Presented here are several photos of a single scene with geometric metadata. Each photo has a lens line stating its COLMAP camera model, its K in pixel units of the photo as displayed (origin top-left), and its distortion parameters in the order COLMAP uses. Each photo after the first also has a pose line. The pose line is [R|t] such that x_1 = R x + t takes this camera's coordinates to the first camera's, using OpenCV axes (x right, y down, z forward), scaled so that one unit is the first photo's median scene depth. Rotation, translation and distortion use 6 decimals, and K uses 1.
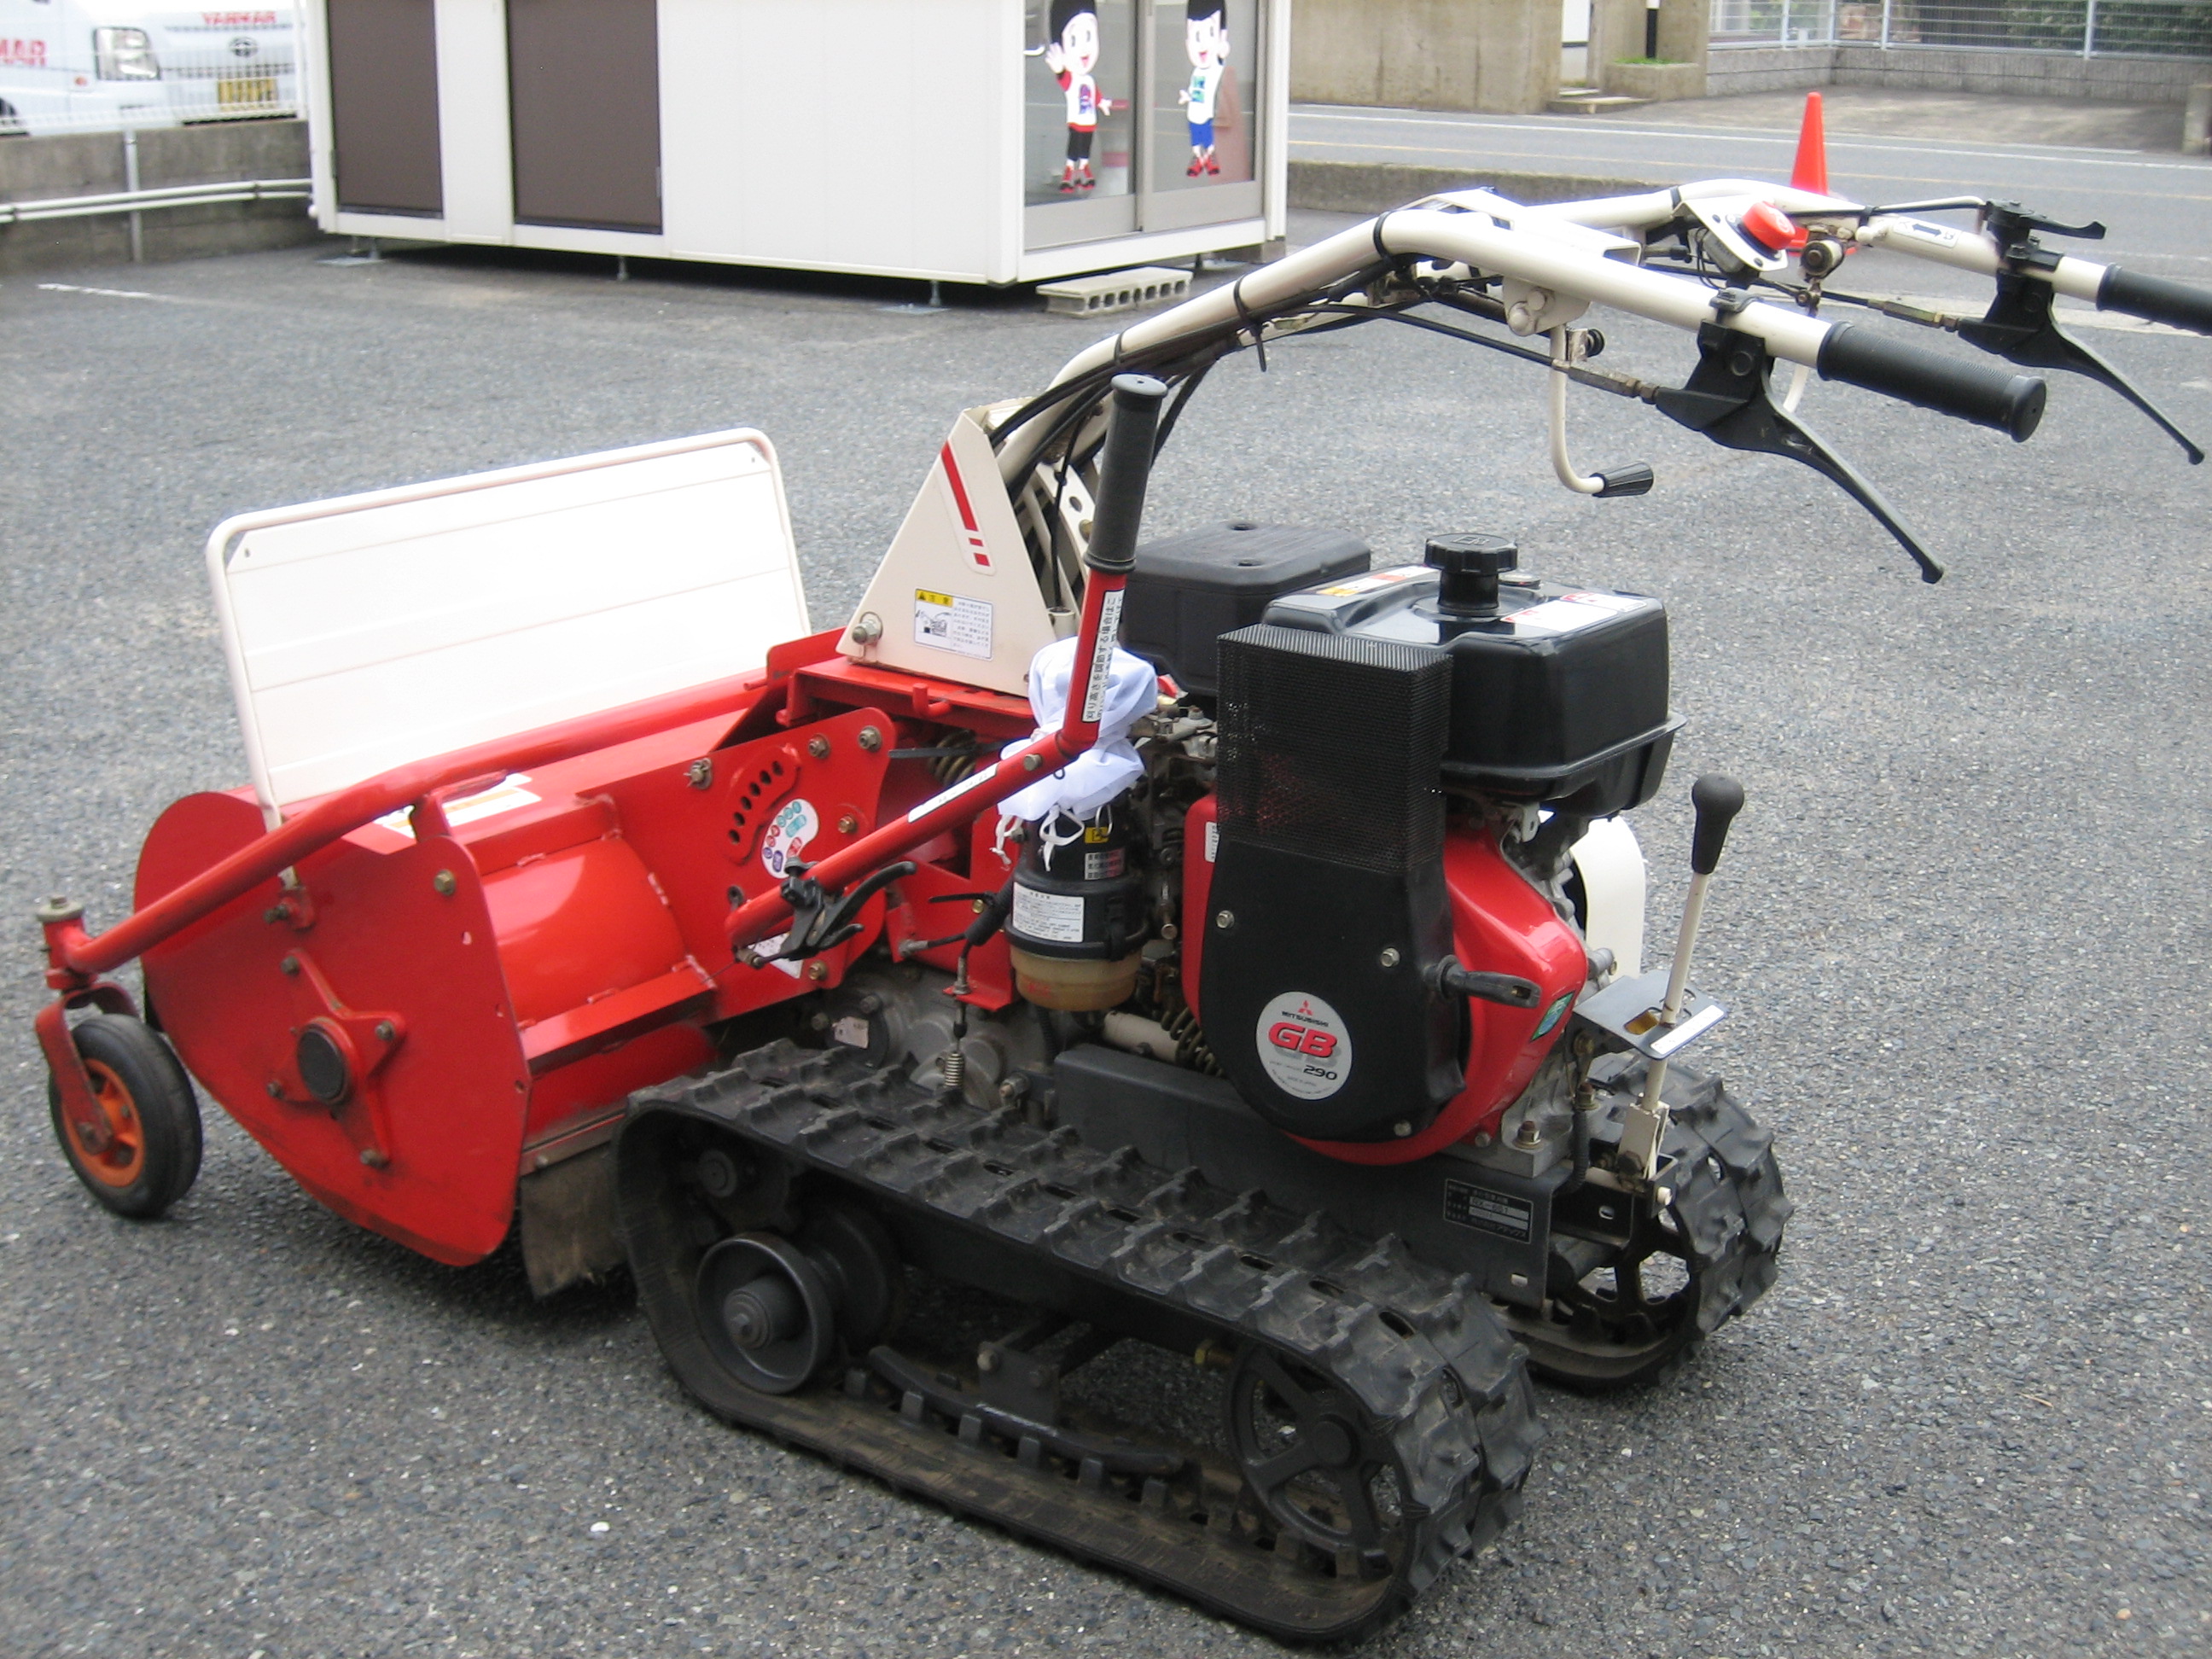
lens RADIAL K [[2754.3, 0, 1175.2], [0, 2754.3, 829.6], [0, 0, 1]] dist [-0.069555, 0.034758]
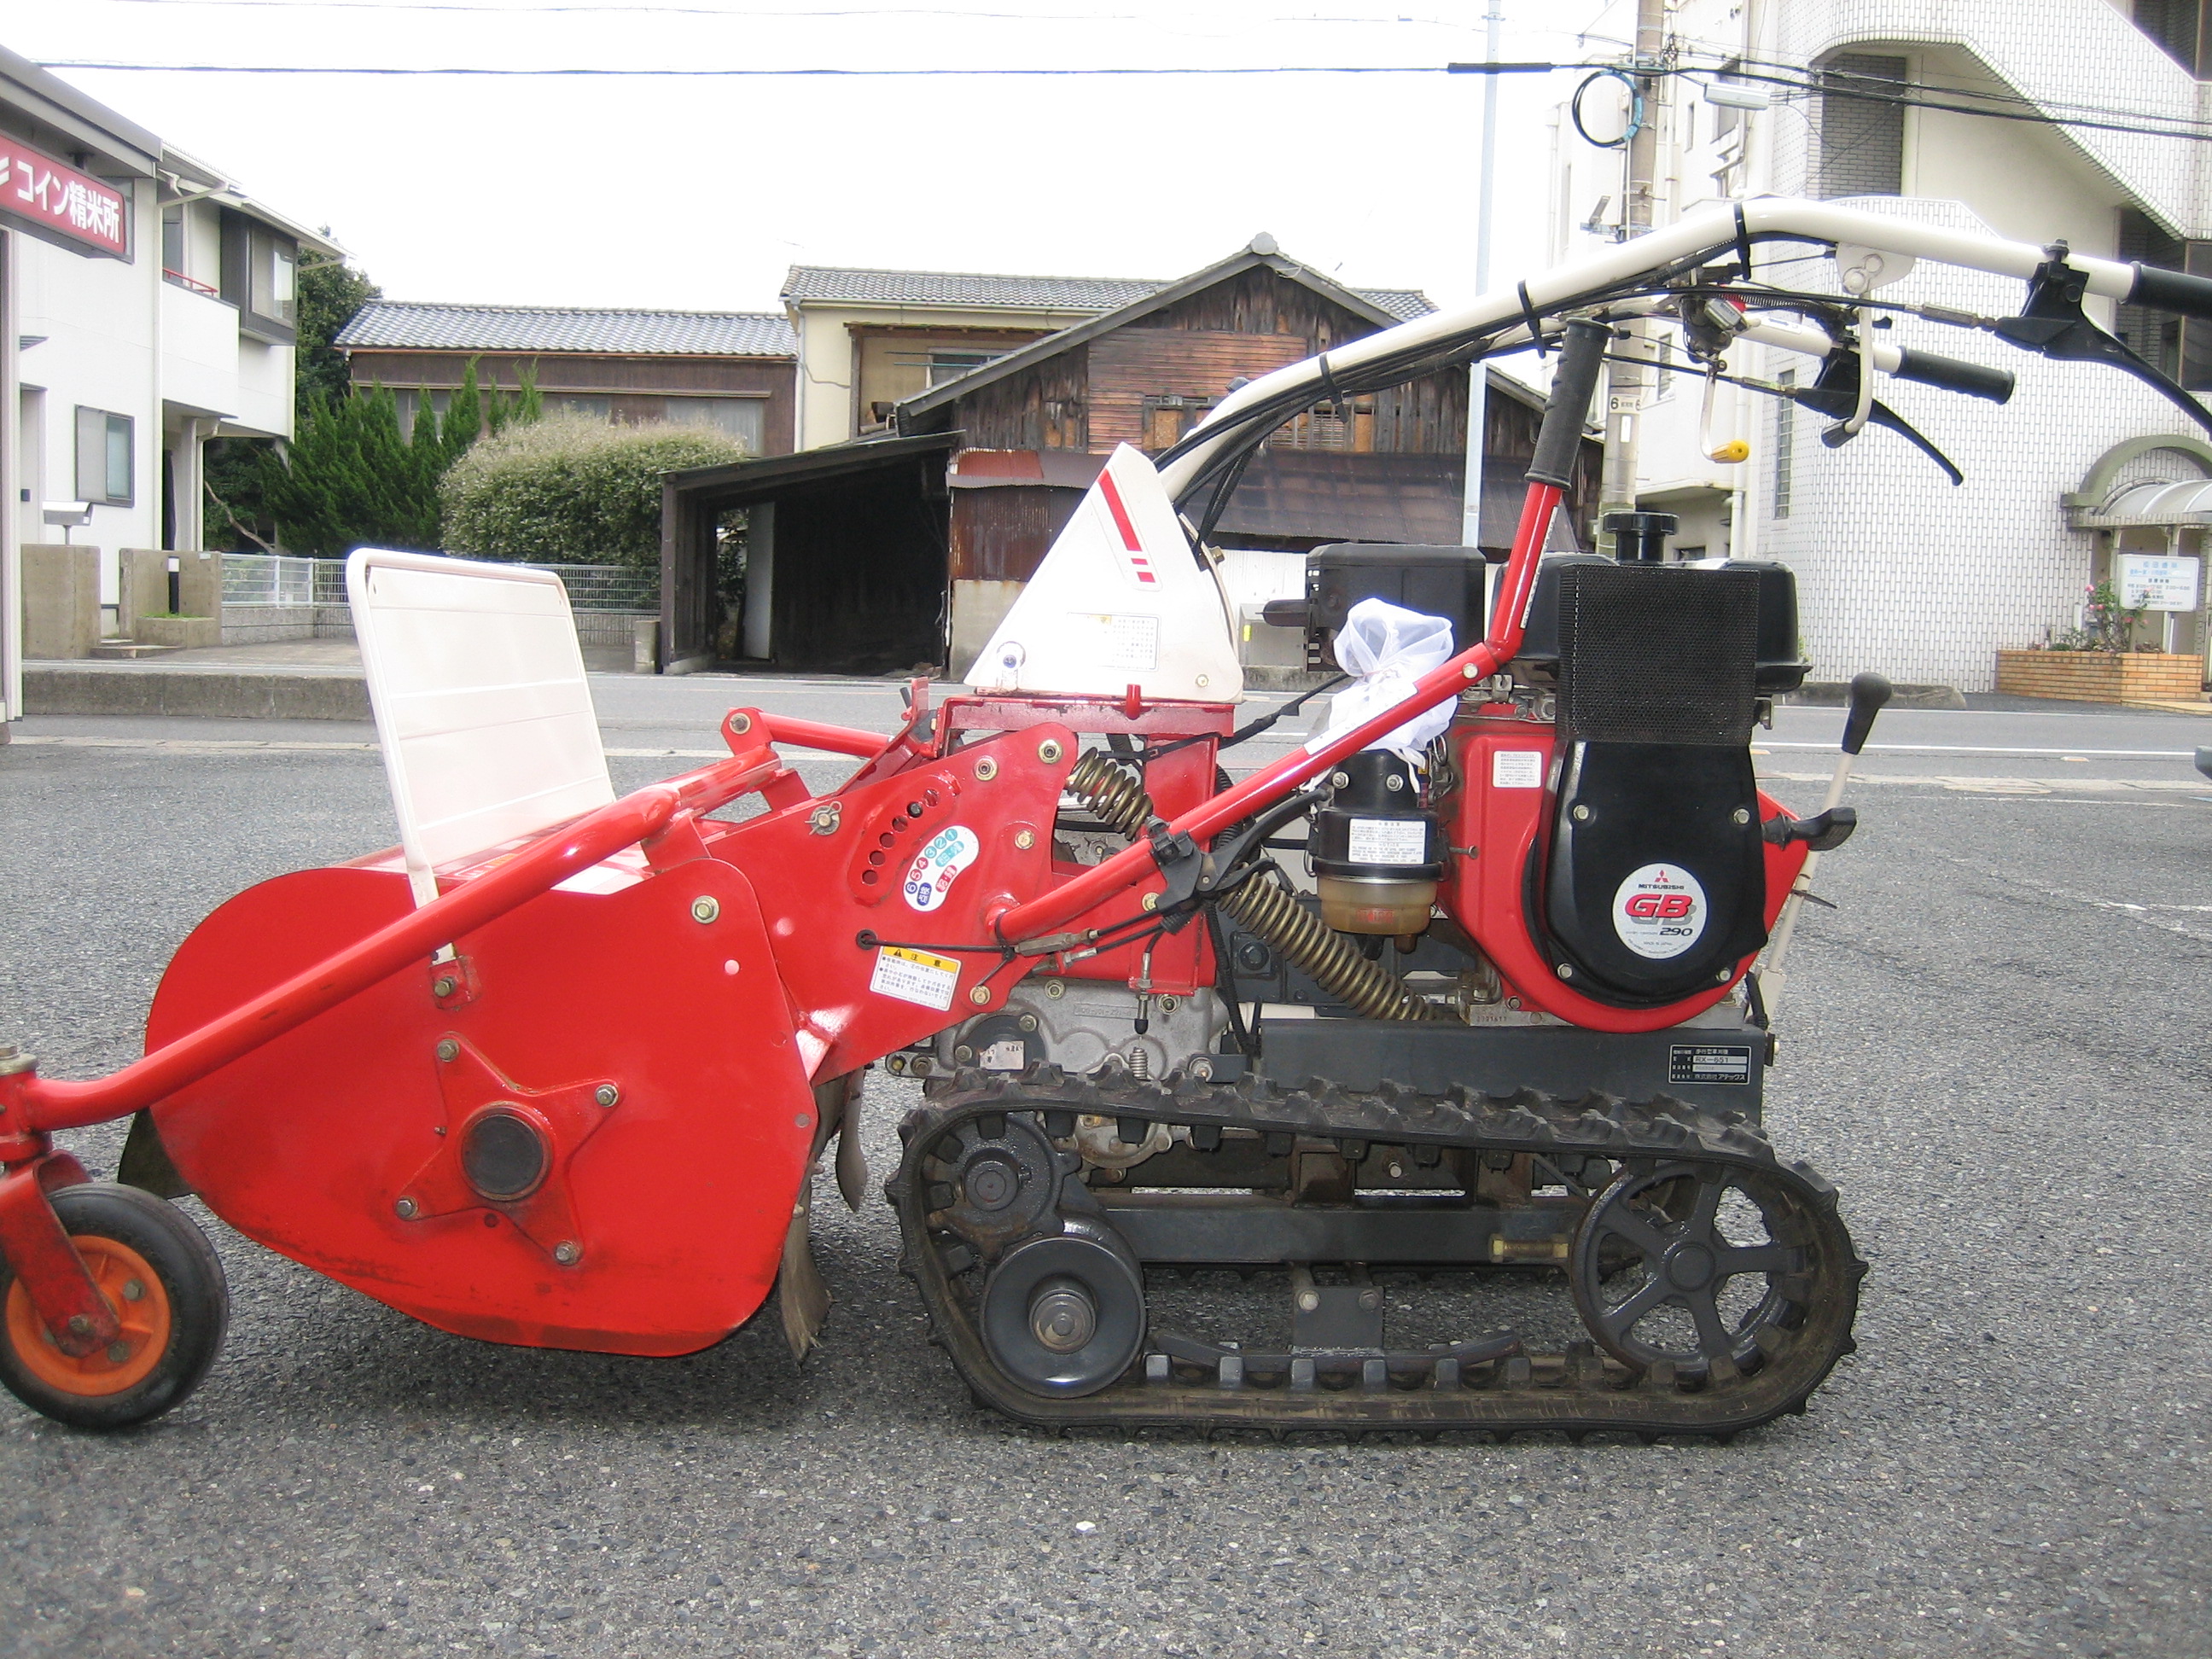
lens RADIAL K [[2265.6, 0, 1106.0], [0, 2265.6, 829.5], [0, 0, 1]] dist [-0.112685, 0.022136]
pose [[0.820983, -0.049675, 0.568787, -0.559392], [0.158202, 0.976994, -0.143022, 0.117405], [-0.548597, 0.207401, 0.809954, 0.285124]]
